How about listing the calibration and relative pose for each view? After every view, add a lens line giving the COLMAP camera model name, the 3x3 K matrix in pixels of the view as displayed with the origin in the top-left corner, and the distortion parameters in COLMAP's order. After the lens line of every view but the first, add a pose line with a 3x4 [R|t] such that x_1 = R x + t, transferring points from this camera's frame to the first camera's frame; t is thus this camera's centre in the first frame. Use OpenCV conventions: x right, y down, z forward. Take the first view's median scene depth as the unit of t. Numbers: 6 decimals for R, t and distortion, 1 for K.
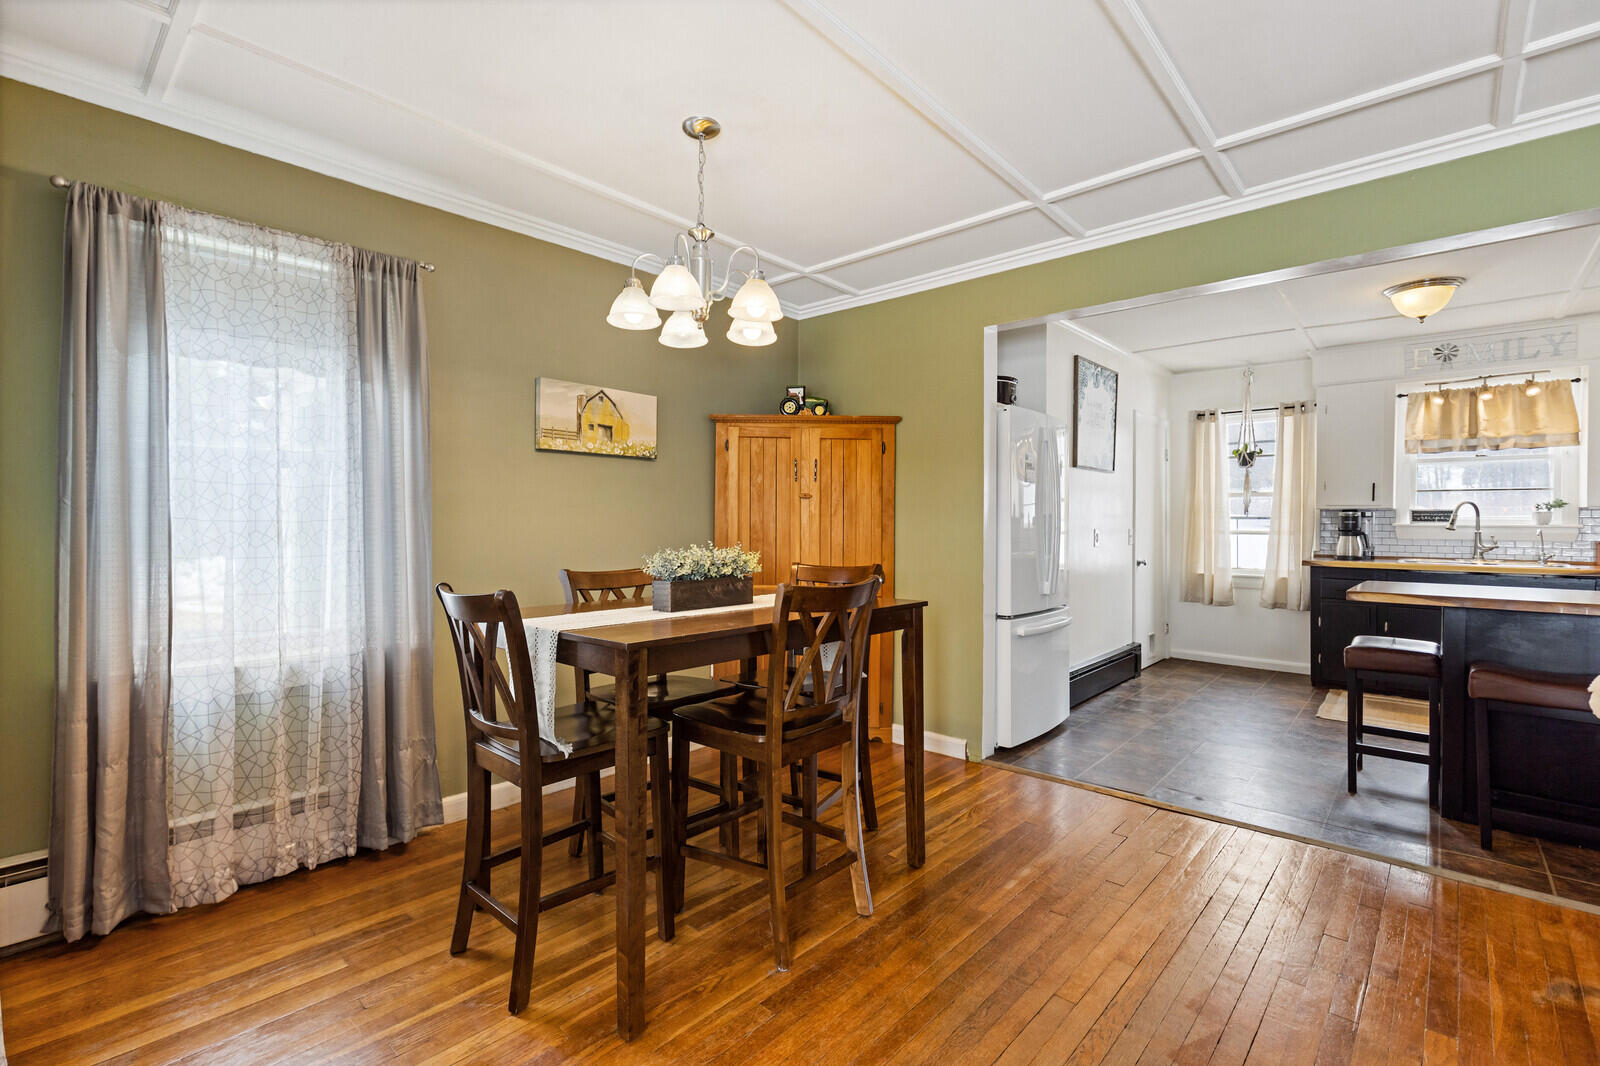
lens RADIAL K [[723.7, 0, 779.7], [0, 723.7, 528.9], [0, 0, 1]] dist [-0.002217, -0.000913]
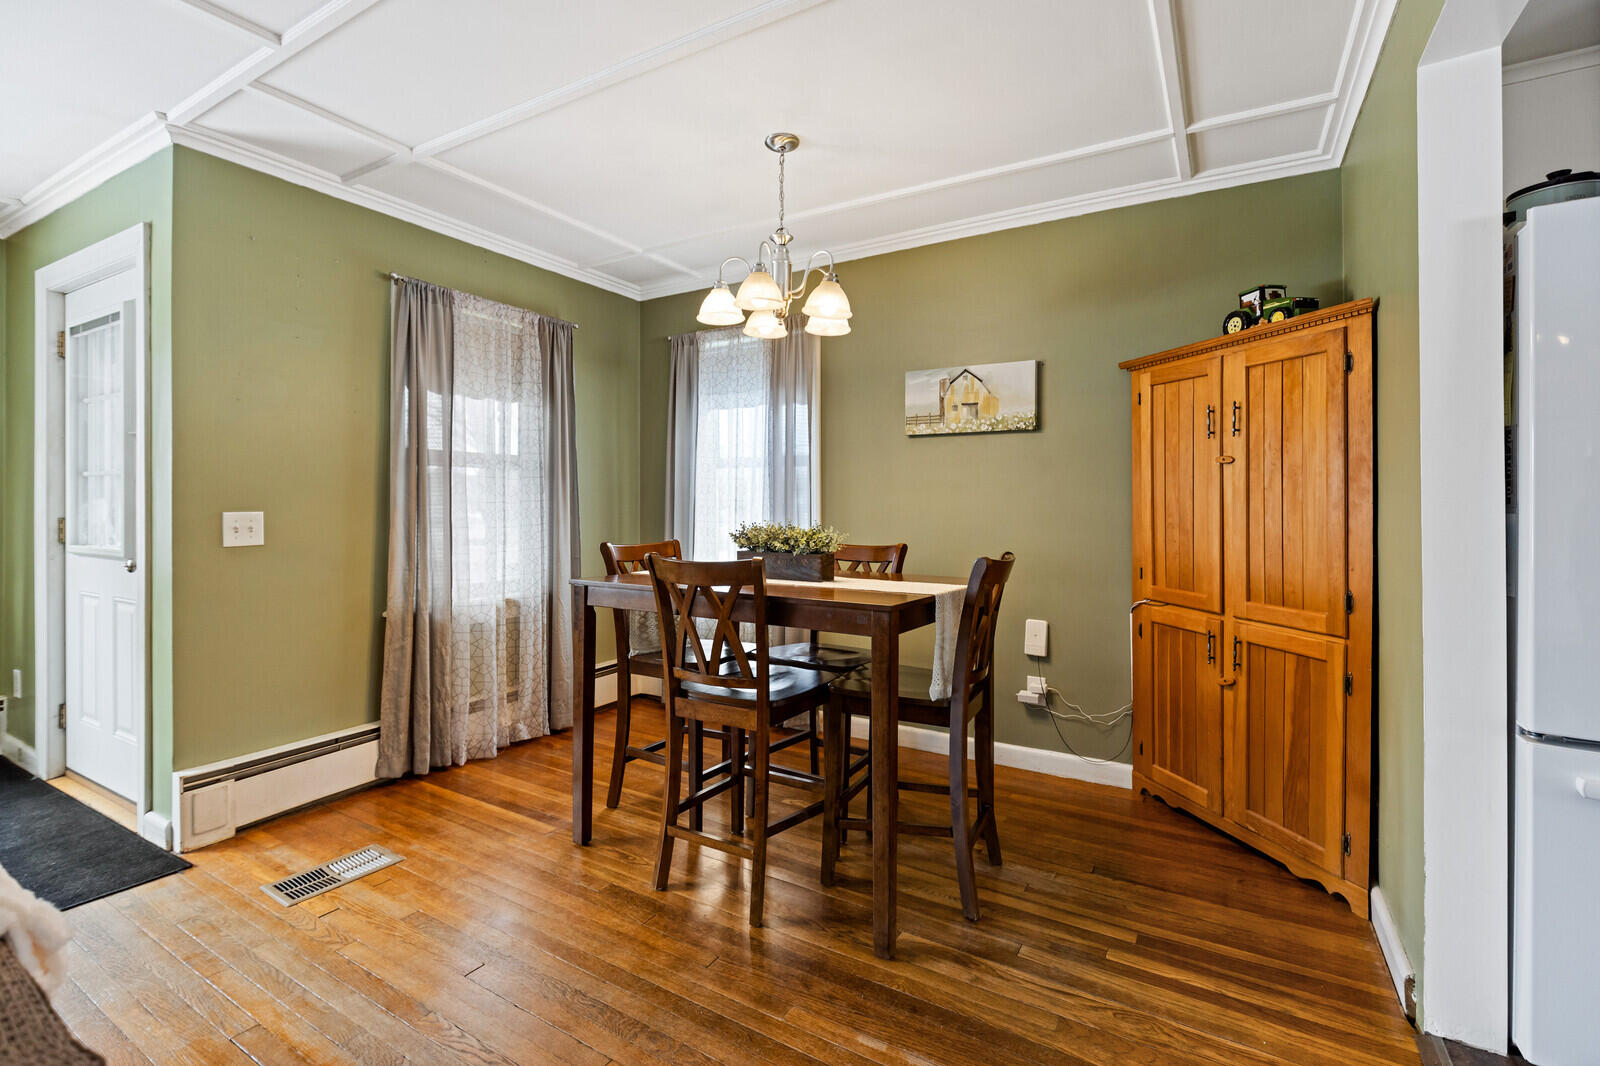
lens RADIAL K [[716.8, 0, 786.1], [0, 716.8, 495.6], [0, 0, 1]] dist [0.005362, -0.000163]
pose [[0.207345, -0.009000, -0.978226, 0.564407], [-0.008324, 0.999905, -0.010963, -0.002670], [0.978232, 0.010416, 0.207250, 0.461337]]
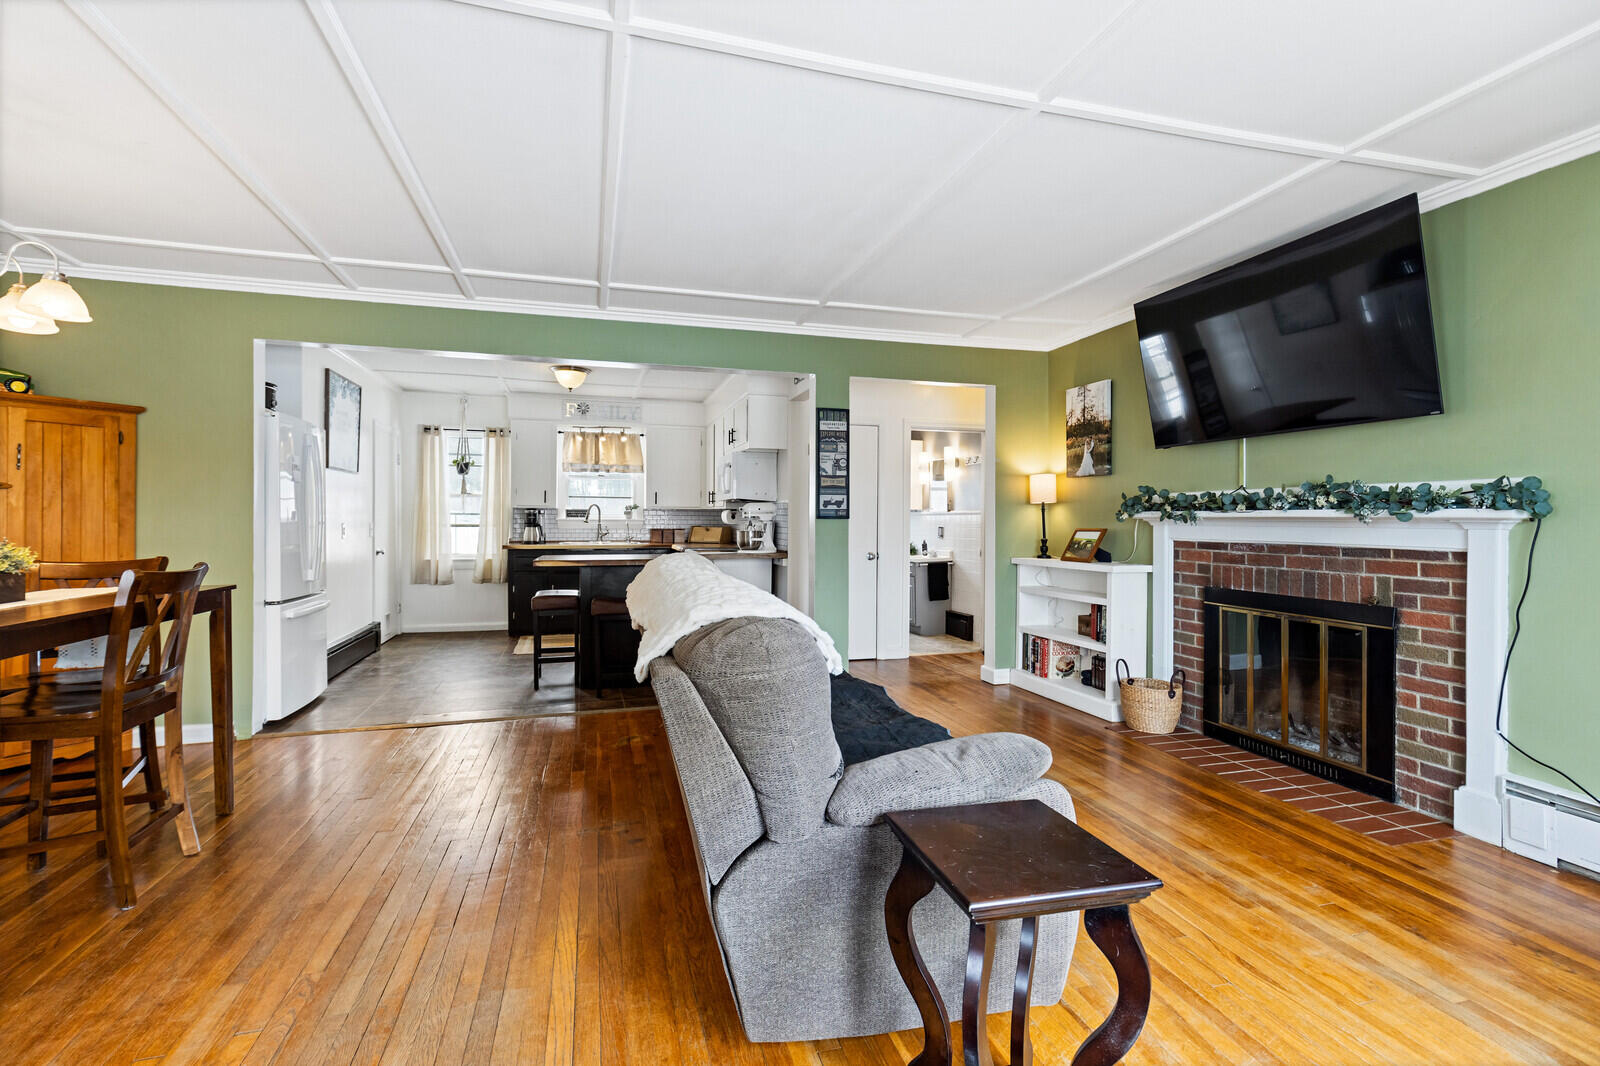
lens RADIAL K [[716.8, 0, 796.6], [0, 716.8, 519.9], [0, 0, 1]] dist [0.005362, -0.000163]
pose [[0.516026, -0.001298, 0.856572, -0.200814], [0.005492, 0.999983, -0.001794, 0.001337], [-0.856555, 0.005630, 0.516024, -0.234030]]
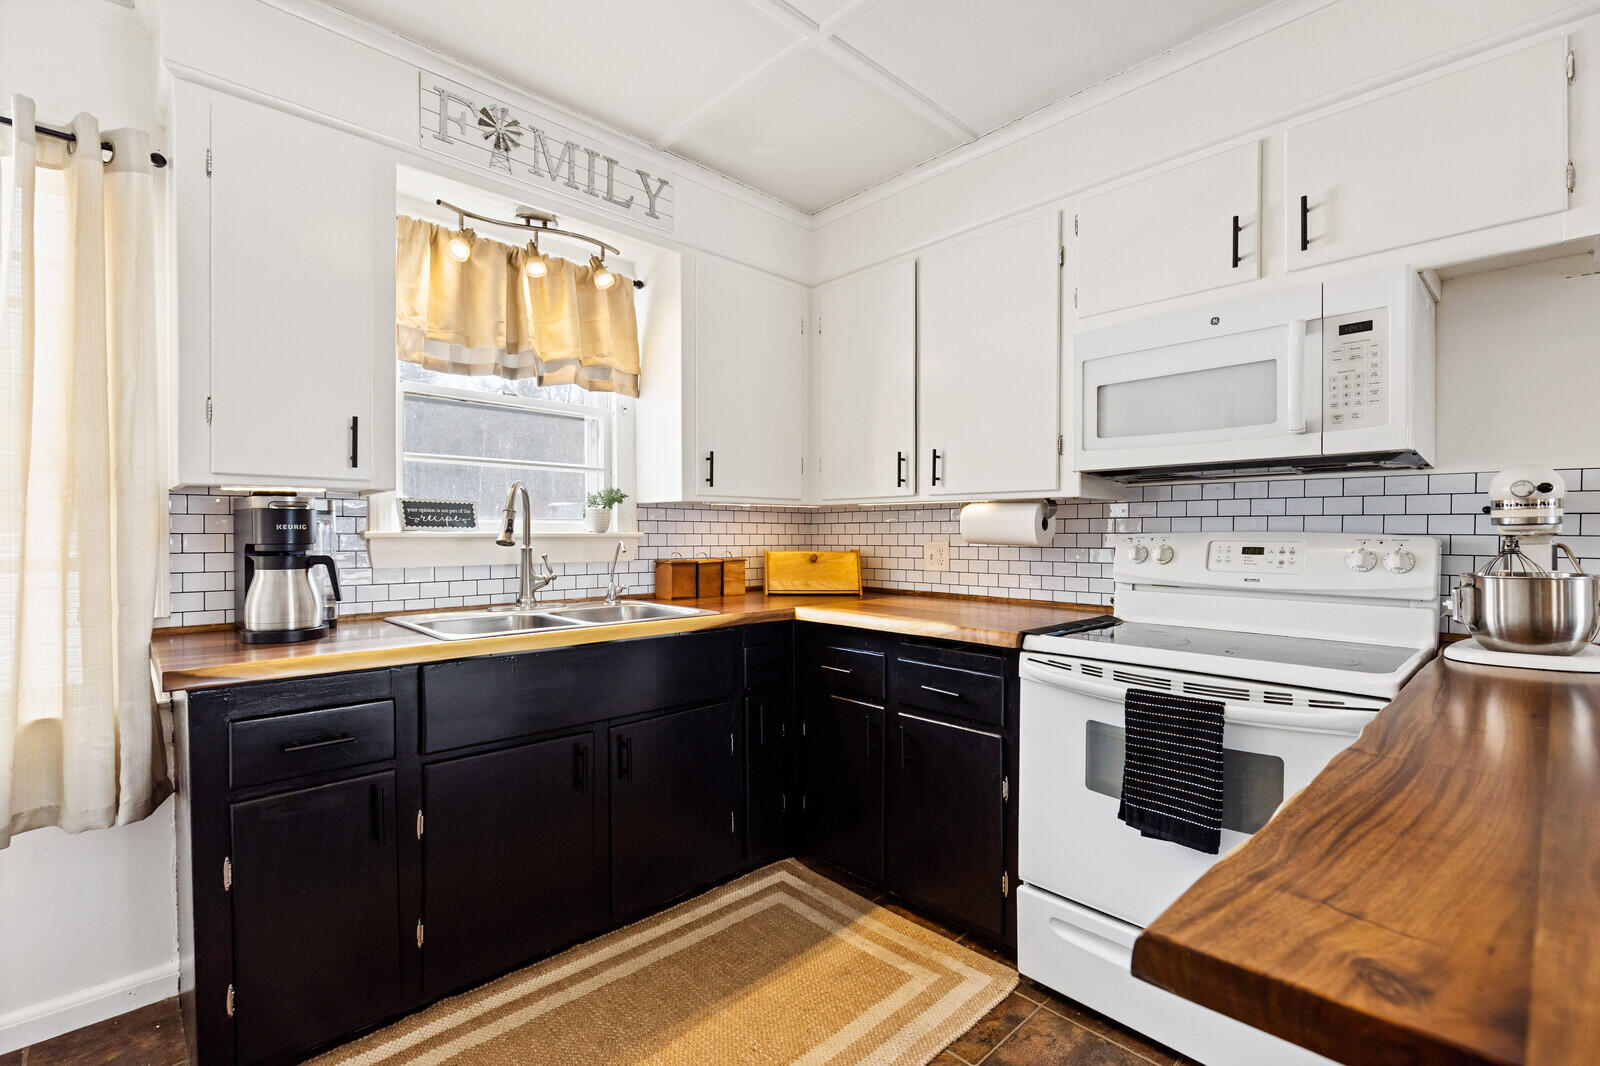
lens RADIAL K [[723.7, 0, 791.0], [0, 723.7, 538.6], [0, 0, 1]] dist [-0.002217, -0.000913]
pose [[0.066096, -0.011699, 0.997745, 0.630119], [0.011864, 0.999870, 0.010938, -0.006921], [-0.997743, 0.011114, 0.066226, 0.999896]]
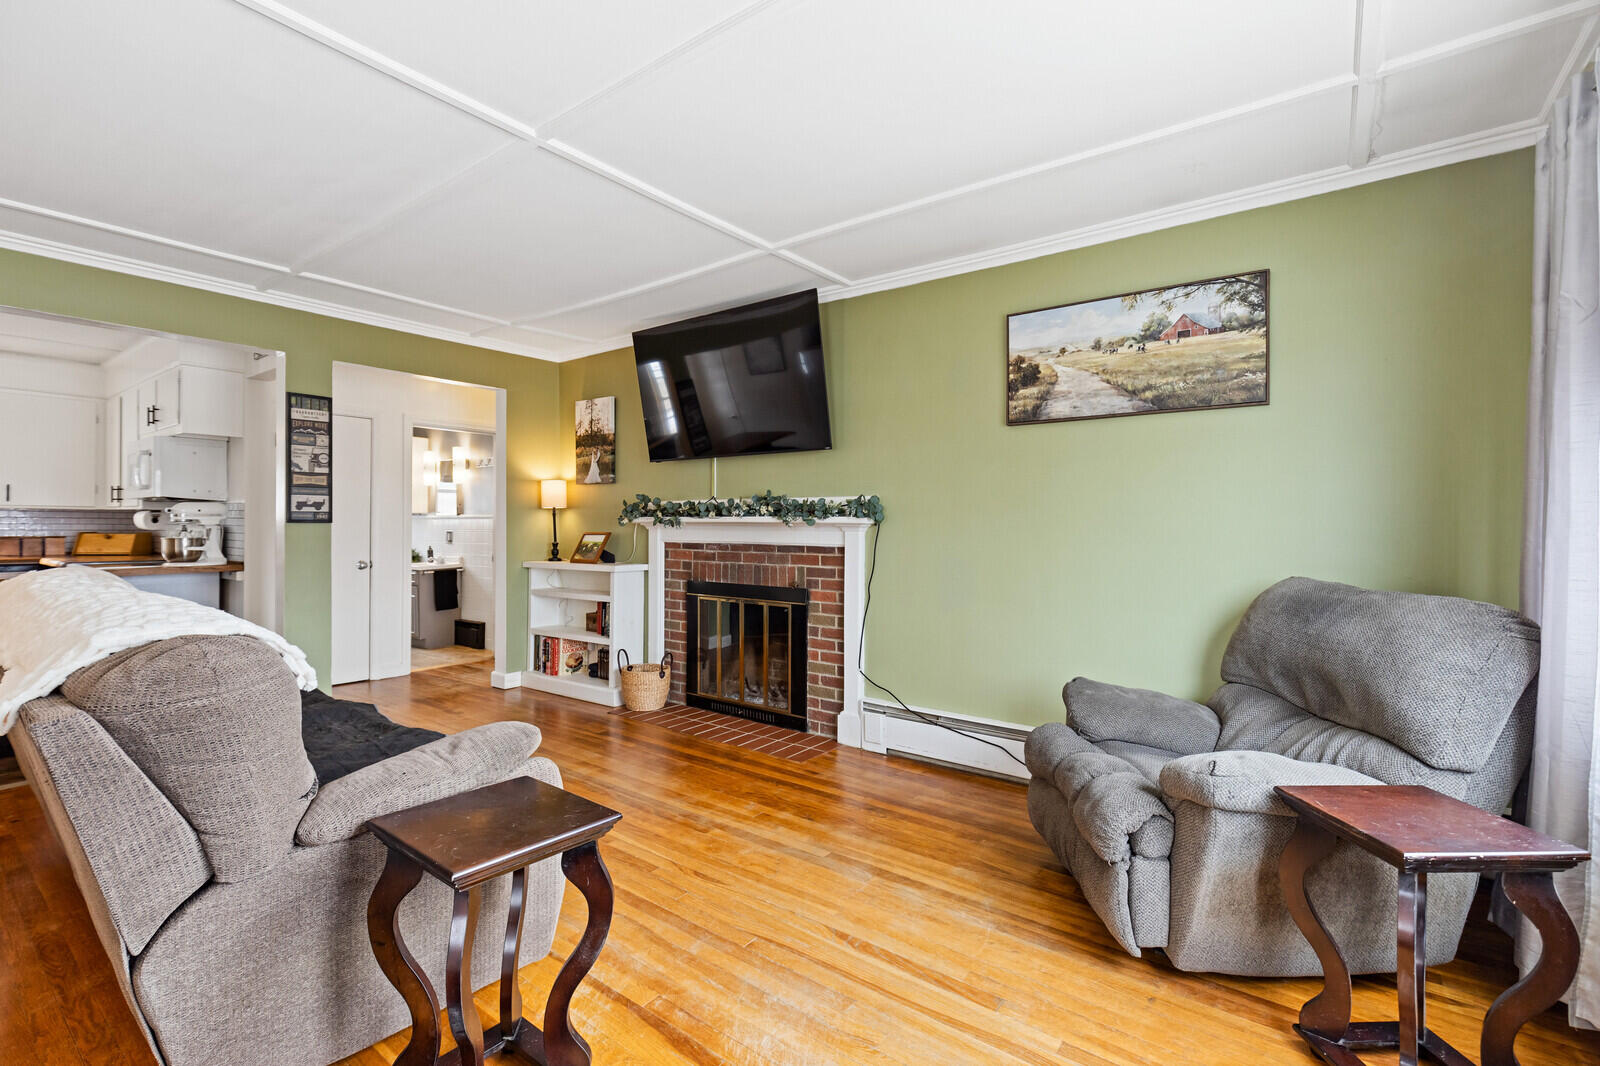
lens RADIAL K [[723.7, 0, 803.9], [0, 723.7, 526.3], [0, 0, 1]] dist [-0.002217, -0.000913]
pose [[-0.103995, -0.004154, 0.994569, -0.255060], [0.004682, 0.999978, 0.004666, 0.001282], [-0.994567, 0.005142, -0.103974, -0.268451]]
